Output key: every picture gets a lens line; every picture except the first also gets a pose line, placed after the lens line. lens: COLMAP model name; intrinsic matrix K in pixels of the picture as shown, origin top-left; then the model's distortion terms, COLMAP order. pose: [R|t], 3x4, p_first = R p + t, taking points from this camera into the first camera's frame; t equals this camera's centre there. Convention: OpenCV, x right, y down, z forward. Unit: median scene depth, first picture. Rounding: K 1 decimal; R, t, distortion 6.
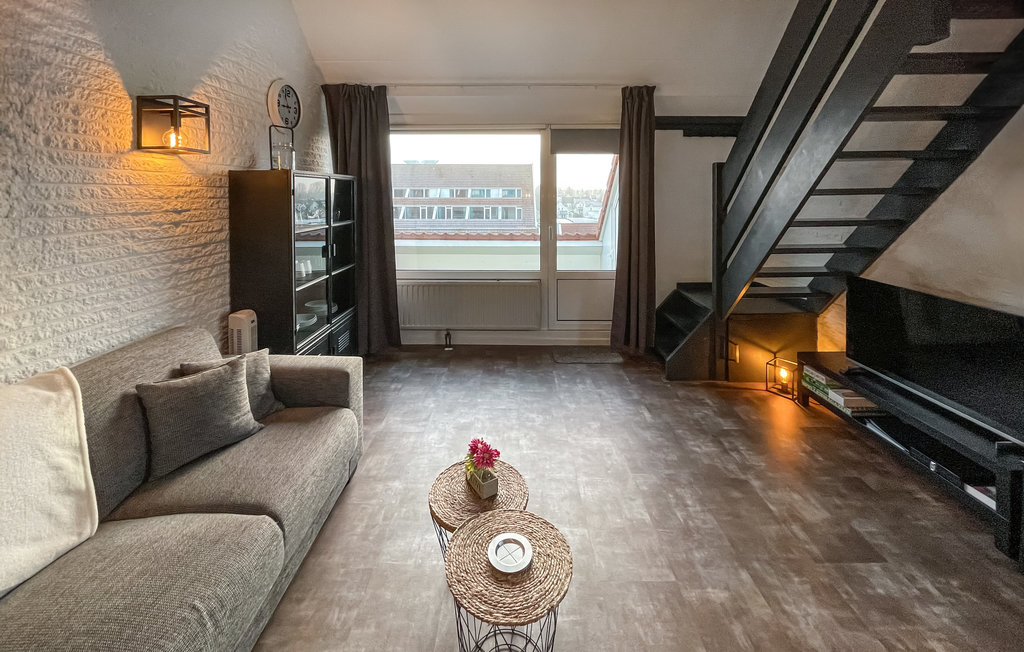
lens RADIAL K [[404.0, 0, 515.9], [0, 404.0, 198.9], [0, 0, 1]] dist [0.000319, -0.000674]
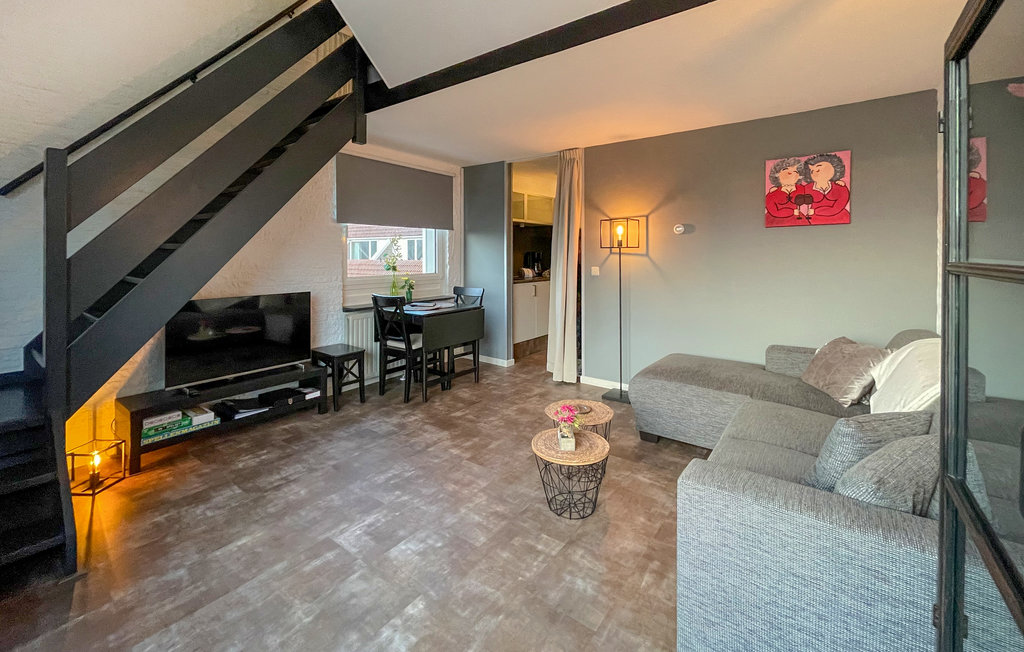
lens RADIAL K [[431.3, 0, 515.0], [0, 431.3, 252.4], [0, 0, 1]] dist [0.001938, 0.001336]
pose [[-0.811722, 0.005168, 0.584022, -0.488267], [0.007948, 0.999966, 0.002198, 0.077400], [-0.583990, 0.006426, -0.811735, 1.440807]]
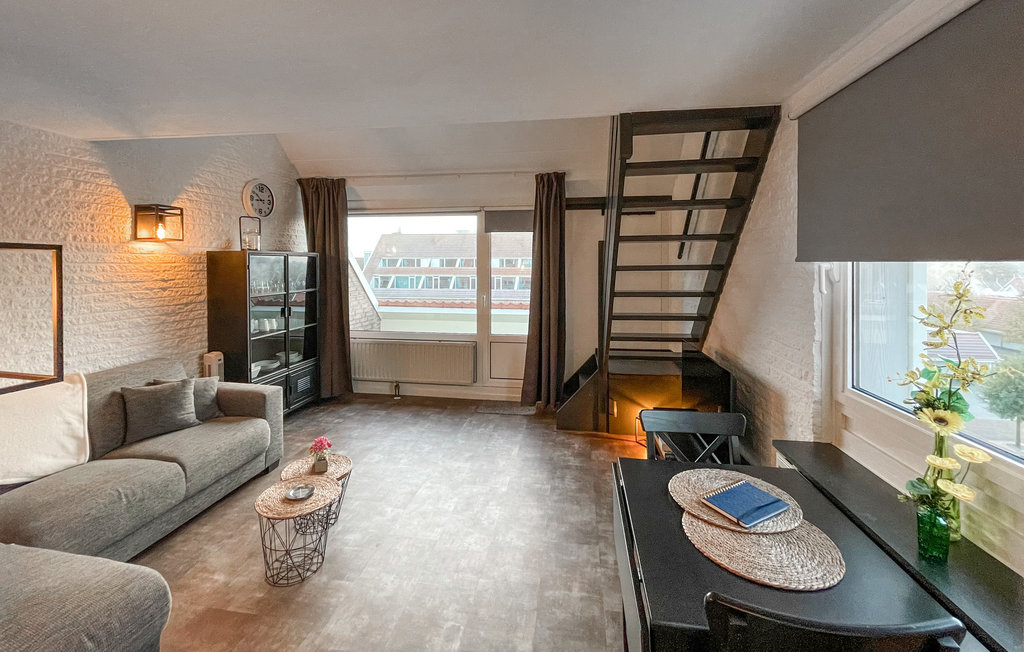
lens RADIAL K [[431.3, 0, 515.4], [0, 431.3, 270.6], [0, 0, 1]] dist [0.001938, 0.001336]
pose [[0.987421, 0.005343, -0.158022, 0.569553], [-0.004529, 0.999975, 0.005510, -0.016428], [0.158047, -0.004725, 0.987420, -0.296444]]
